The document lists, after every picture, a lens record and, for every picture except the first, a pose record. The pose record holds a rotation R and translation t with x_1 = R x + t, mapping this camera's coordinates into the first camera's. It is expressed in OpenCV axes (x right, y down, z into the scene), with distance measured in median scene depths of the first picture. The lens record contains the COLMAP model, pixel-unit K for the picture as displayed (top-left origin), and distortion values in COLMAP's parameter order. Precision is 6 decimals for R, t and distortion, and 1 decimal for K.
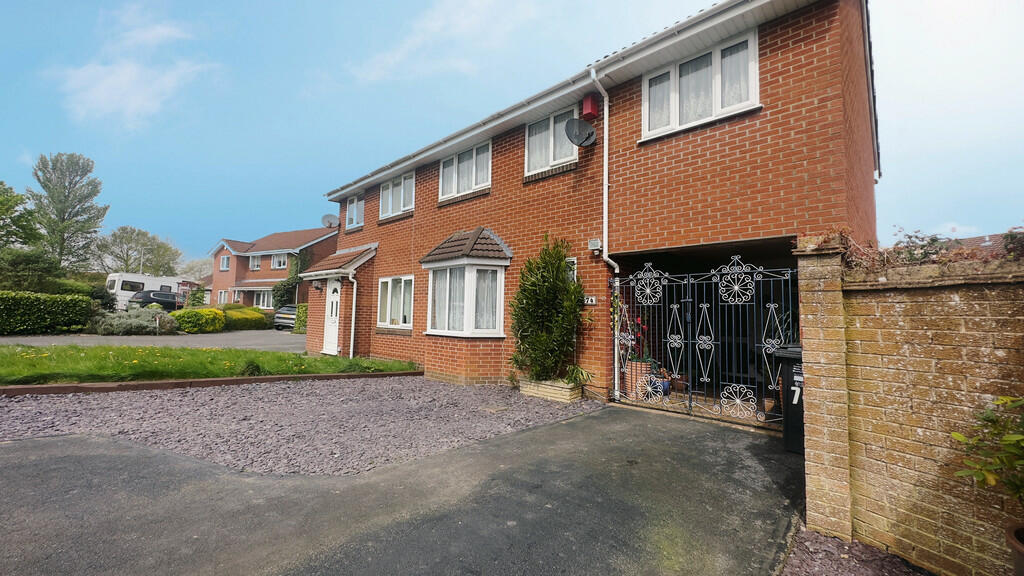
lens RADIAL K [[409.5, 0, 512.3], [0, 409.5, 287.0], [0, 0, 1]] dist [-0.000668, 0.000144]
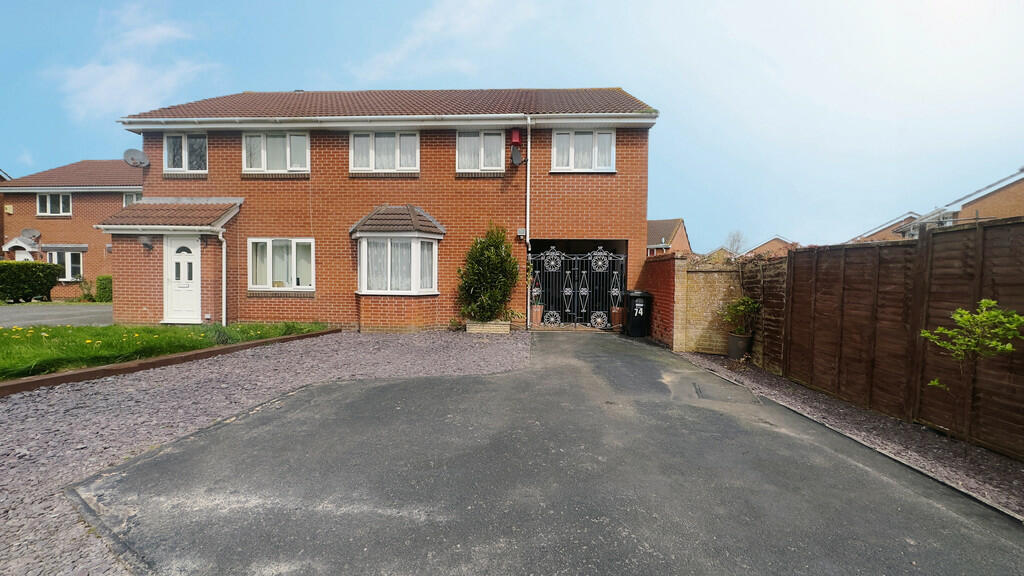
lens RADIAL K [[409.5, 0, 511.0], [0, 409.5, 289.1], [0, 0, 1]] dist [-0.000668, 0.000144]
pose [[0.758671, -0.033090, 0.650633, -0.847455], [-0.042148, 0.994124, 0.099706, -0.041712], [-0.650109, -0.103067, 0.752819, -0.169952]]
